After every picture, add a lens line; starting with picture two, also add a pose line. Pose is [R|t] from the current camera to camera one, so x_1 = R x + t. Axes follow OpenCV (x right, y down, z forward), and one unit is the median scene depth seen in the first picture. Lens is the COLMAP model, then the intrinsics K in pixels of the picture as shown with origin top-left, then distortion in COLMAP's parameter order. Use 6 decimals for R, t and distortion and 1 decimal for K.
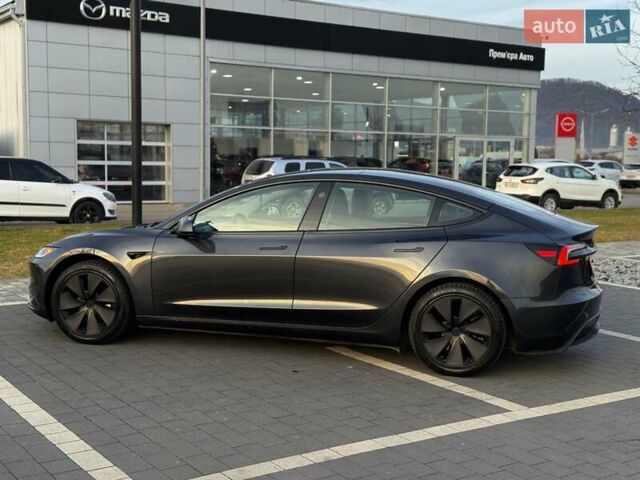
lens RADIAL K [[867.3, 0, 320.0], [0, 867.3, 240.0], [0, 0, 1]] dist [0.129974, -0.076398]
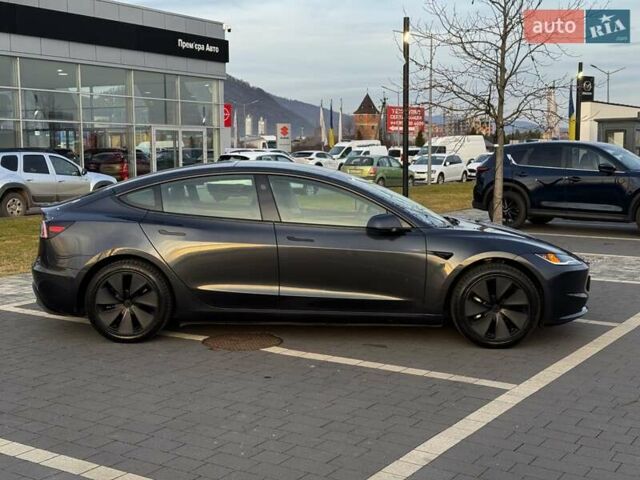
lens RADIAL K [[867.3, 0, 320.0], [0, 867.3, 240.0], [0, 0, 1]] dist [0.129974, -0.076398]
pose [[0.924913, -0.056397, 0.375971, -0.339153], [0.051937, 0.998408, 0.021994, -0.017590], [-0.376613, -0.000816, 0.926370, 0.100871]]
